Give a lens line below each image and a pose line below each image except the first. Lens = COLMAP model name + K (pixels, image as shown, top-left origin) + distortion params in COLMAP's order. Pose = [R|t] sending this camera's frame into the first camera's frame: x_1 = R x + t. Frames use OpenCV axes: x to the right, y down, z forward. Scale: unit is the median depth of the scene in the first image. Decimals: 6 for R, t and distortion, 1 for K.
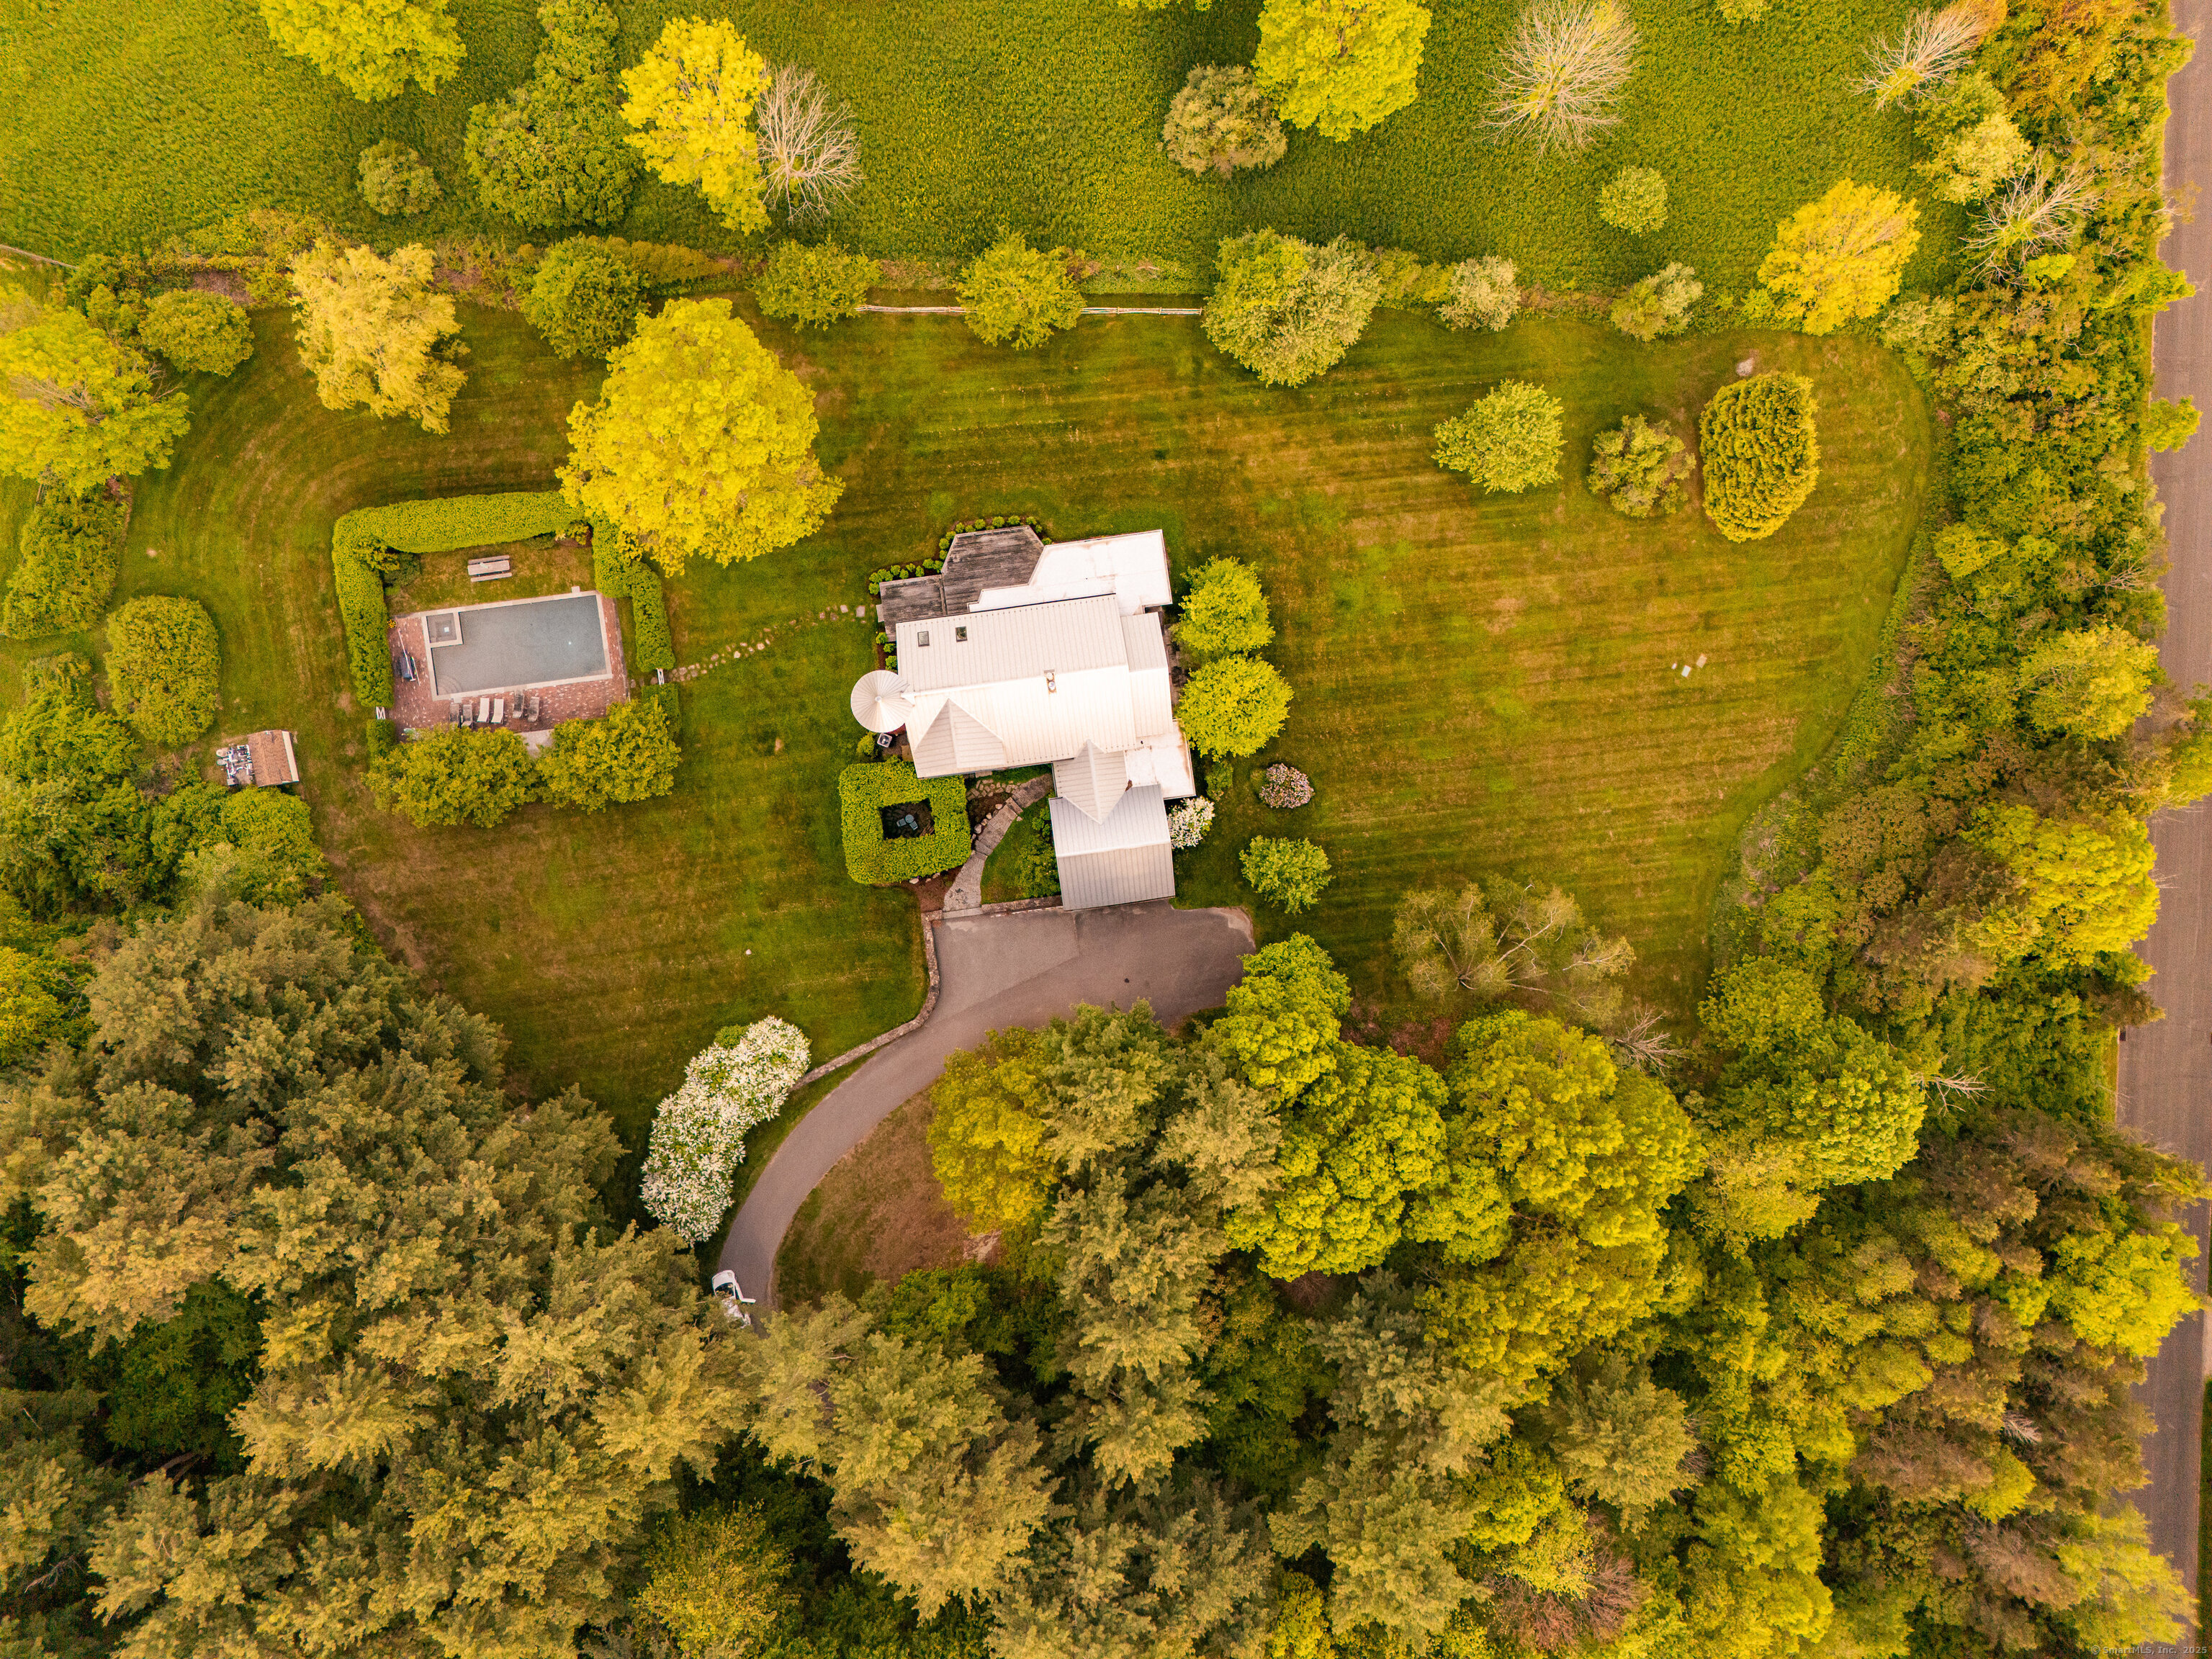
lens RADIAL K [[1691.3, 0, 1084.7], [0, 1691.3, 828.0], [0, 0, 1]] dist [0.080723, -0.045415]
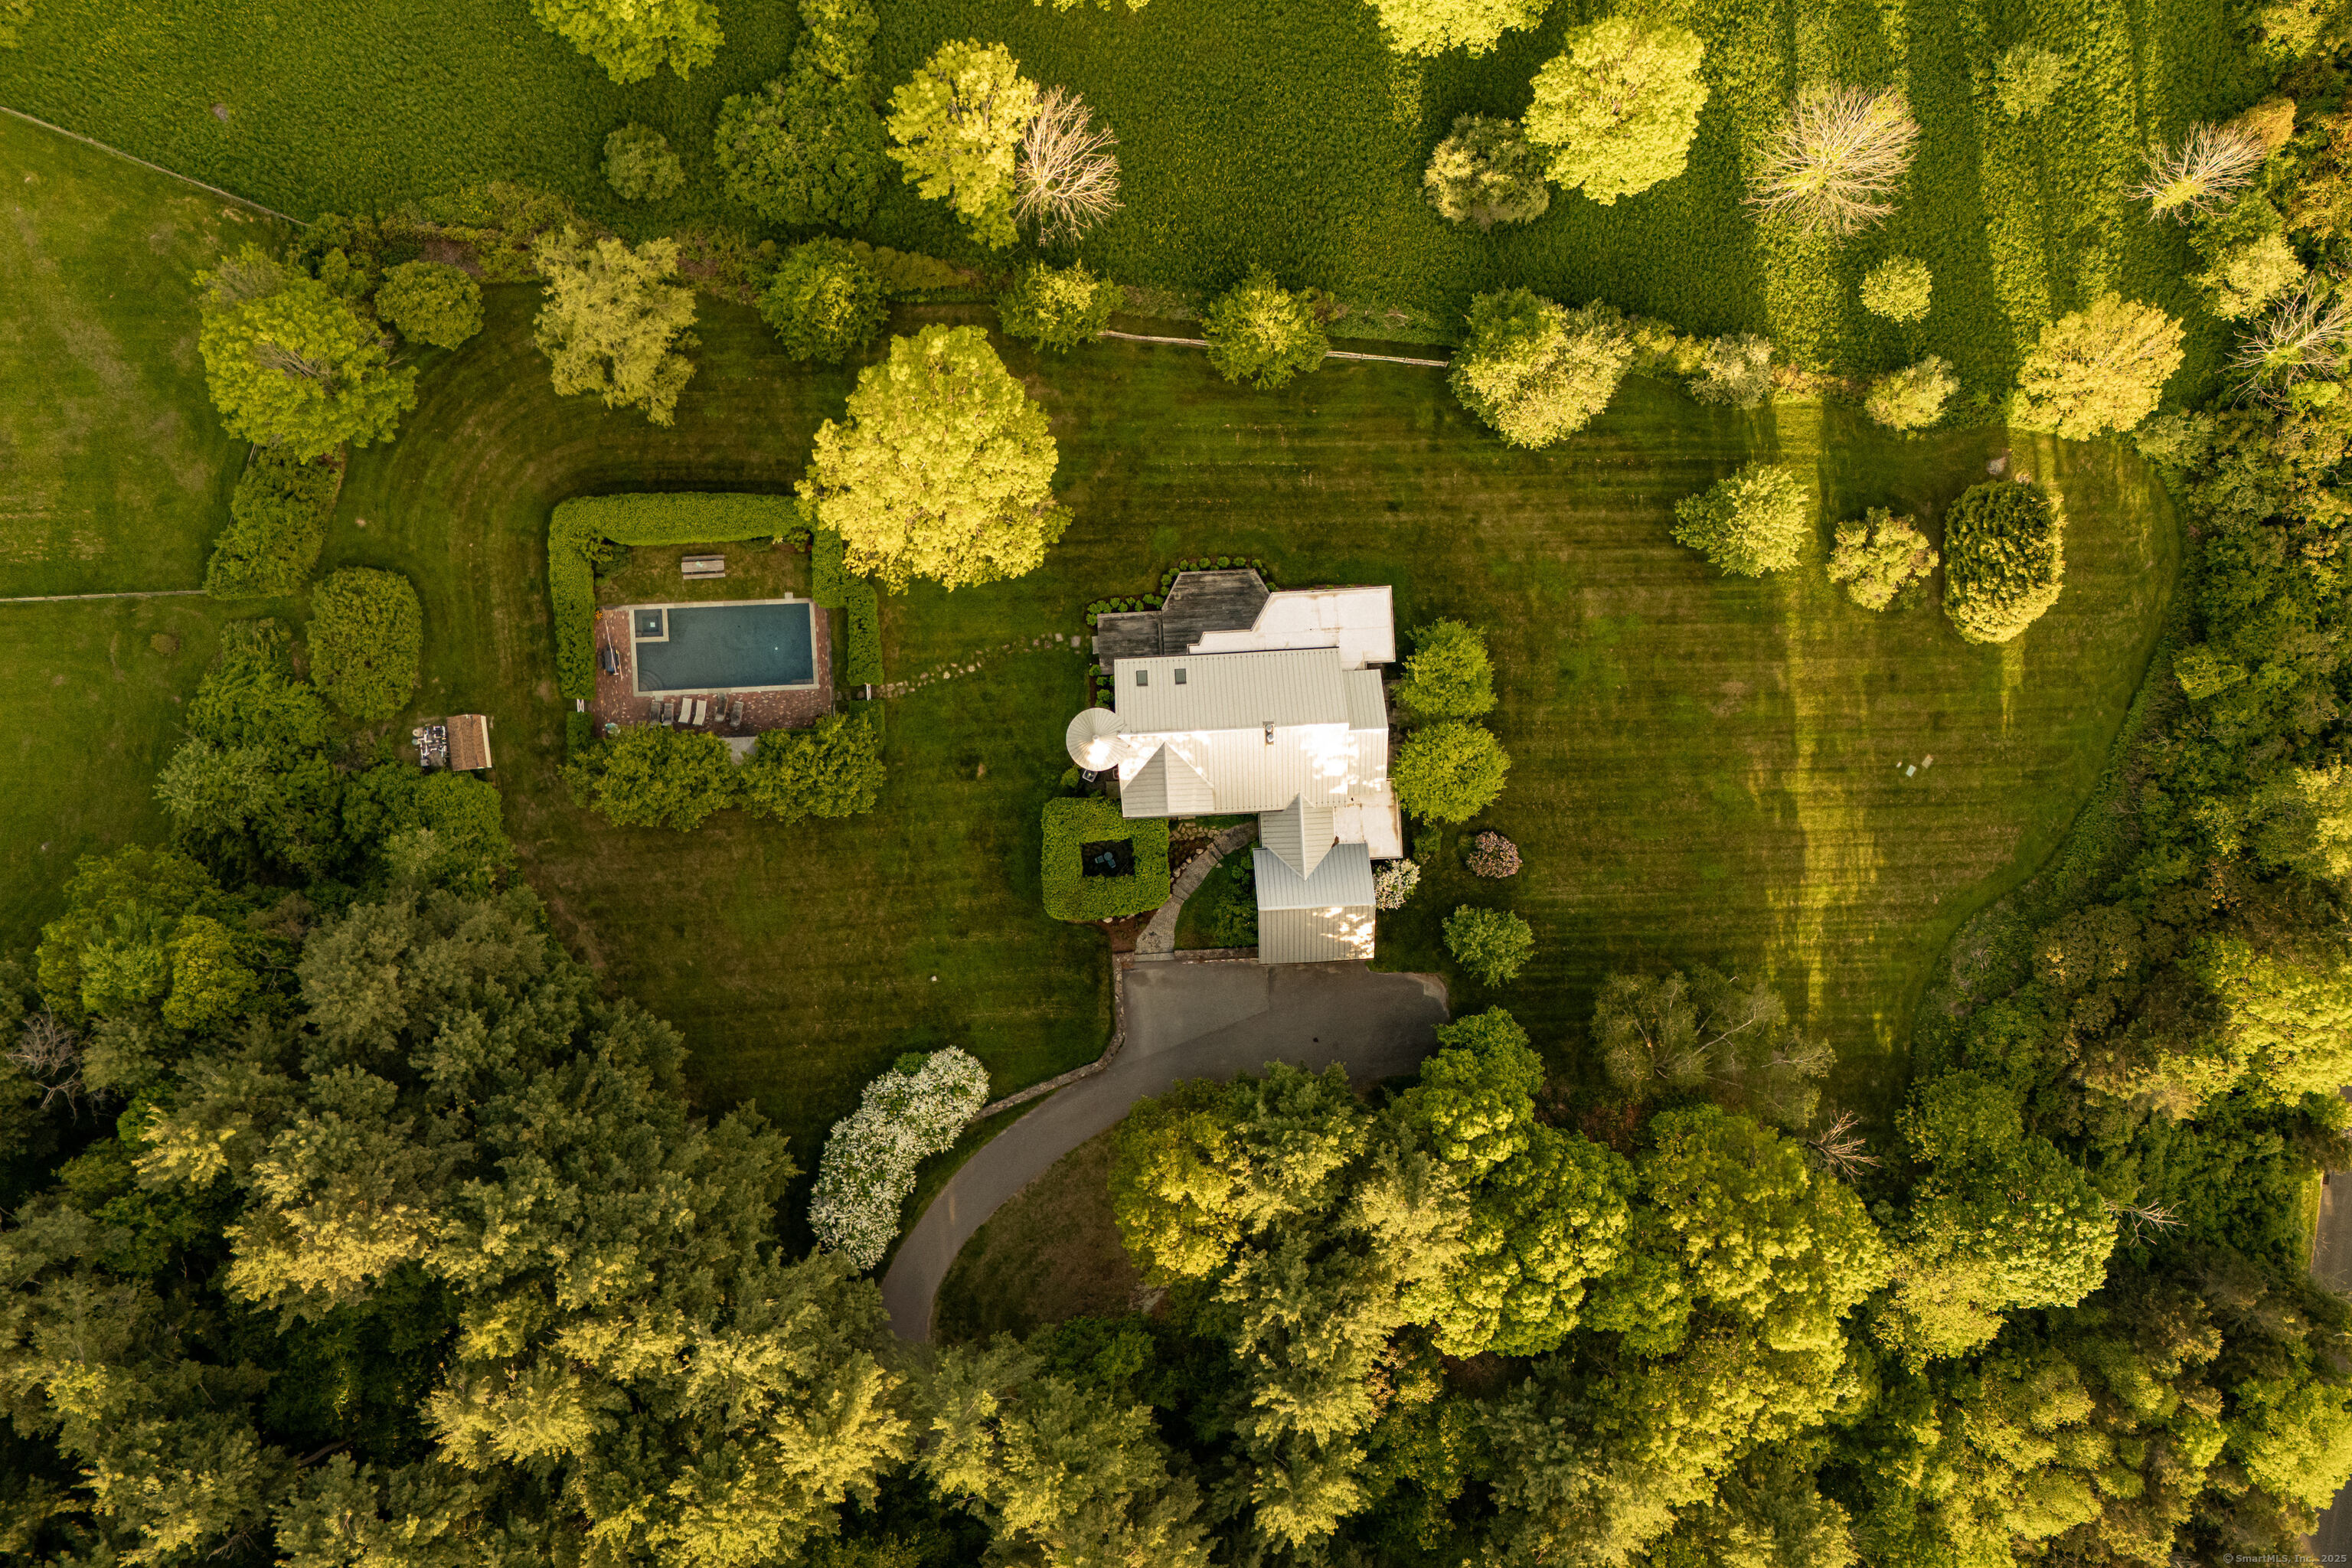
lens RADIAL K [[2033.7, 0, 1176.2], [0, 2033.7, 812.9], [0, 0, 1]] dist [0.094575, -0.060638]
pose [[0.996497, 0.083146, 0.009015, -0.078440], [-0.083166, 0.996534, 0.001878, -0.036831], [-0.008828, -0.002621, 0.999958, -0.179835]]
